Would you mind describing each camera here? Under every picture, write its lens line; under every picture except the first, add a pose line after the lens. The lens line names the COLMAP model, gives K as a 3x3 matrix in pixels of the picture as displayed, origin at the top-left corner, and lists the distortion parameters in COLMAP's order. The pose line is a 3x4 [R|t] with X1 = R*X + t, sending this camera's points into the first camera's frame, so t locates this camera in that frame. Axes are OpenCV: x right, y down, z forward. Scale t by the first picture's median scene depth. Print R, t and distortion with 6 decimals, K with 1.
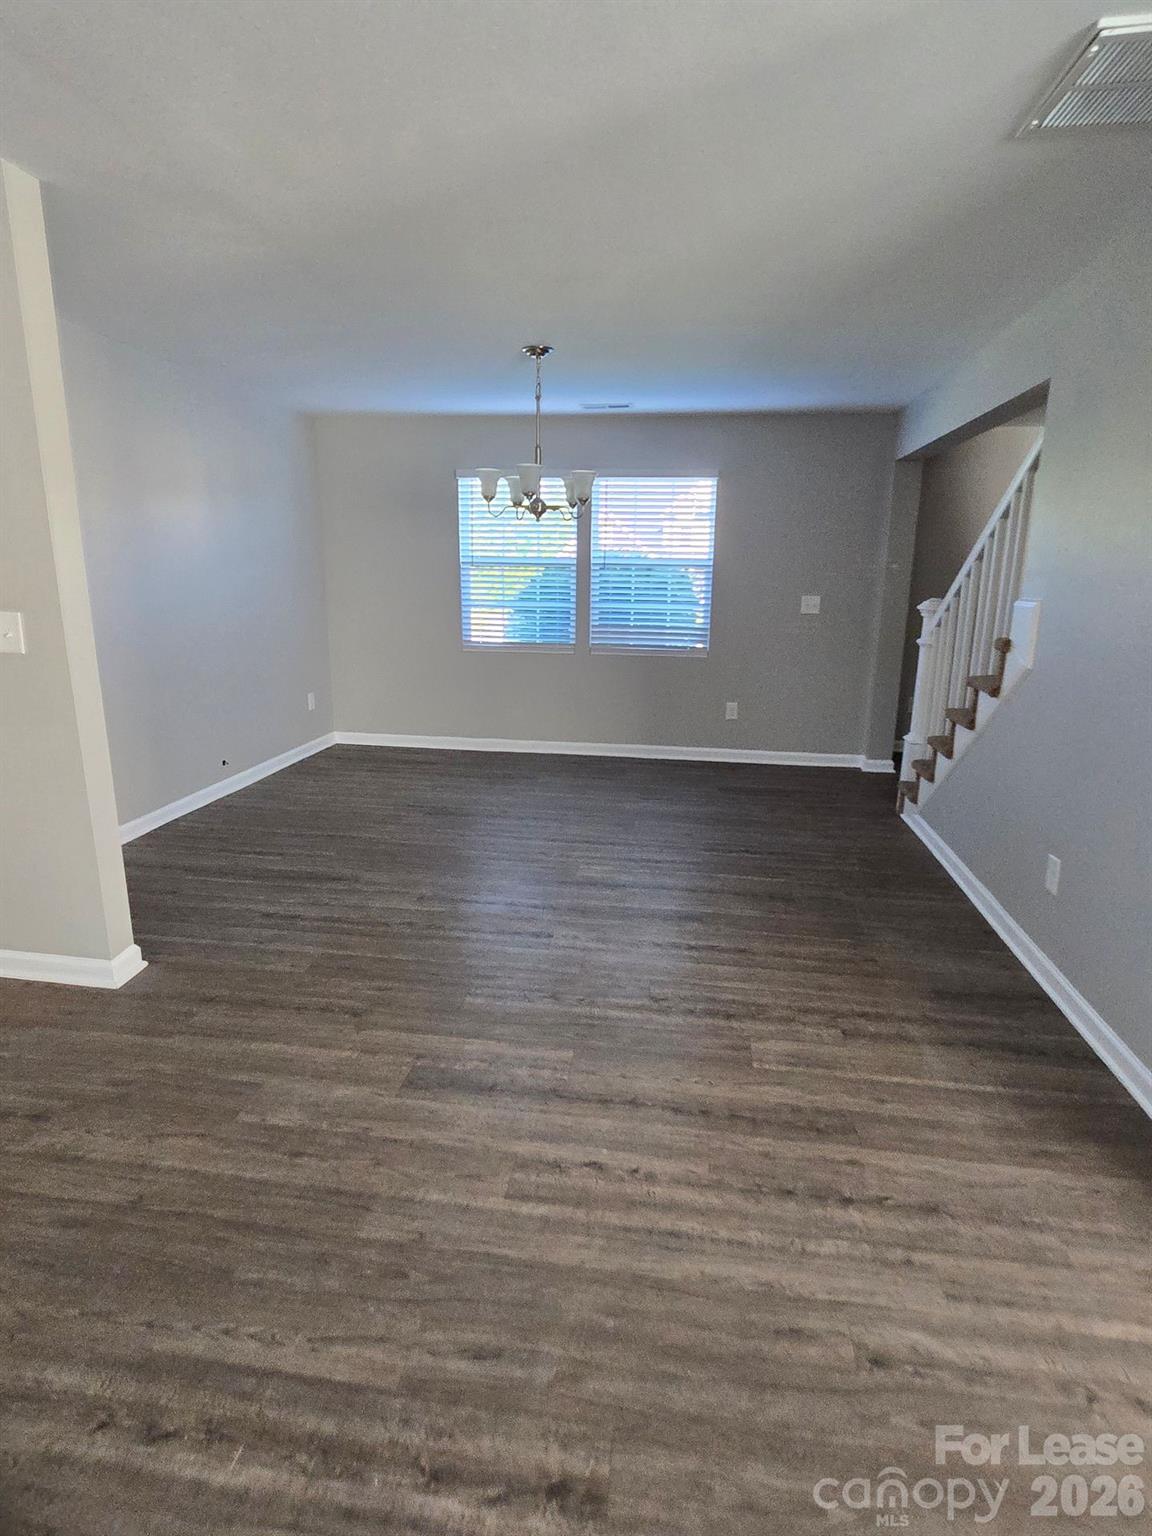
lens RADIAL K [[803.6, 0, 578.1], [0, 803.6, 767.6], [0, 0, 1]] dist [-0.007372, 0.002520]
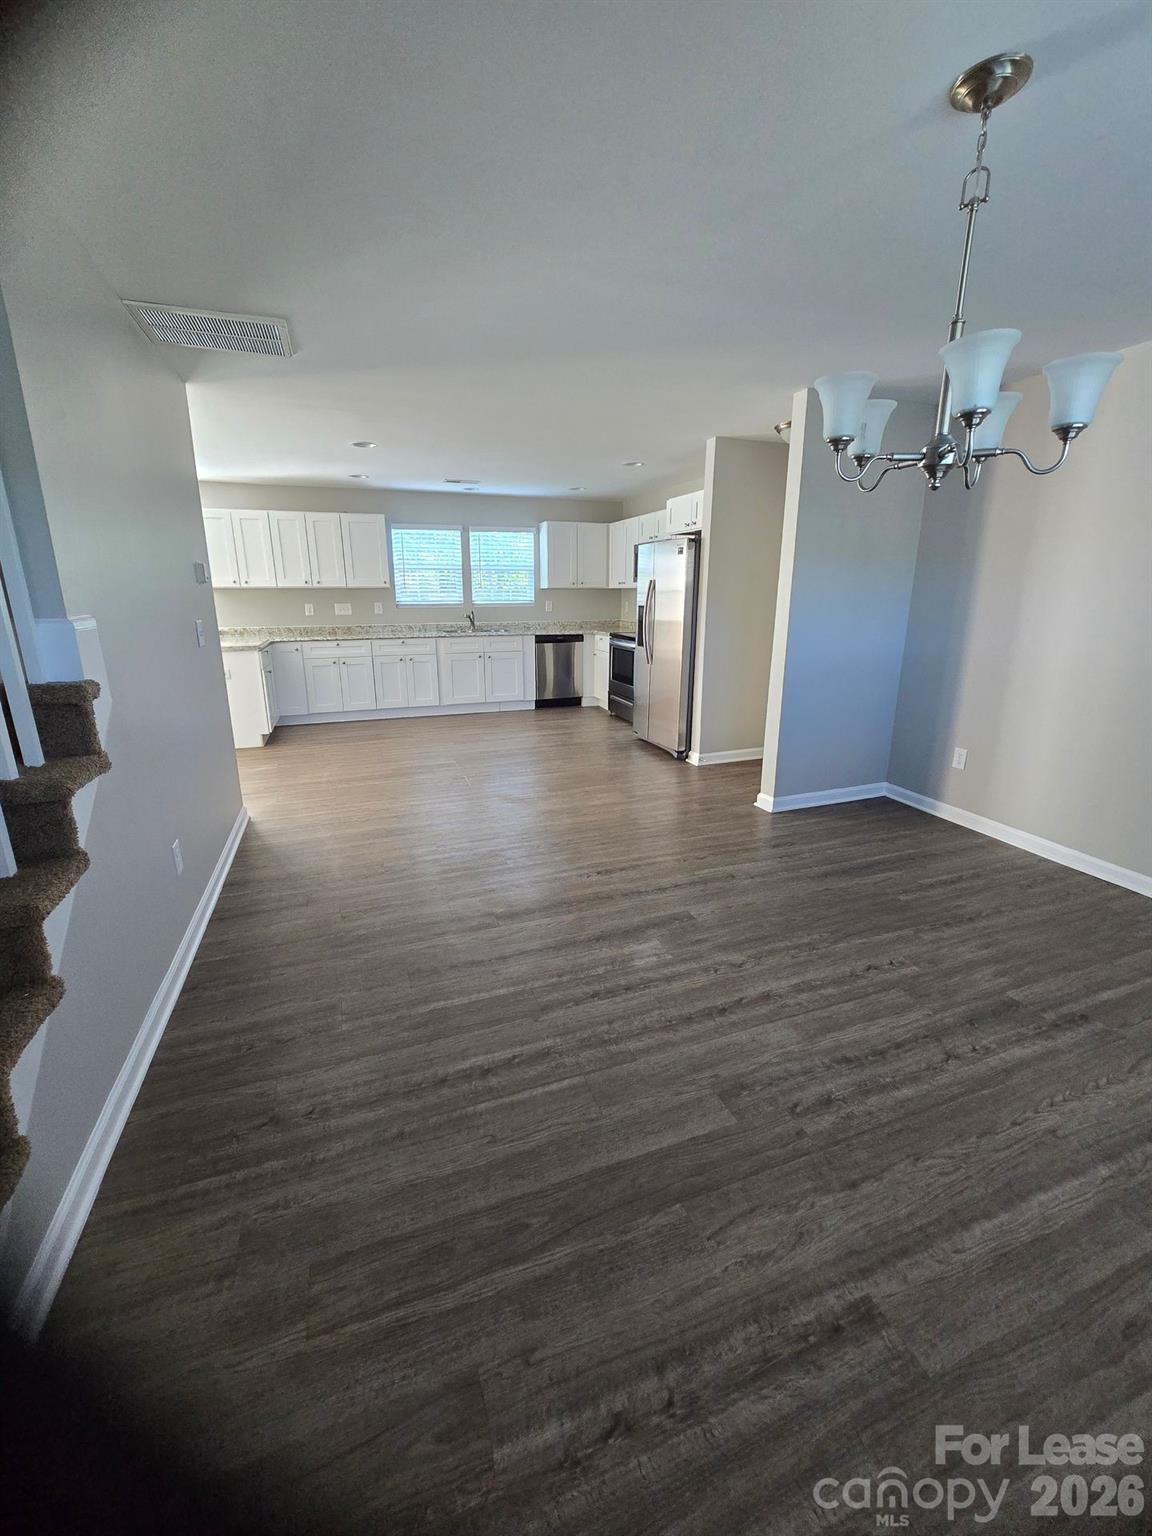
lens RADIAL K [[628.2, 0, 582.2], [0, 628.2, 763.7], [0, 0, 1]] dist [-0.007321, 0.002147]
pose [[-0.882850, 0.106266, -0.457474, 0.849370], [-0.127045, 0.883715, 0.450452, -0.780189], [0.452145, 0.455802, -0.766688, 3.305203]]
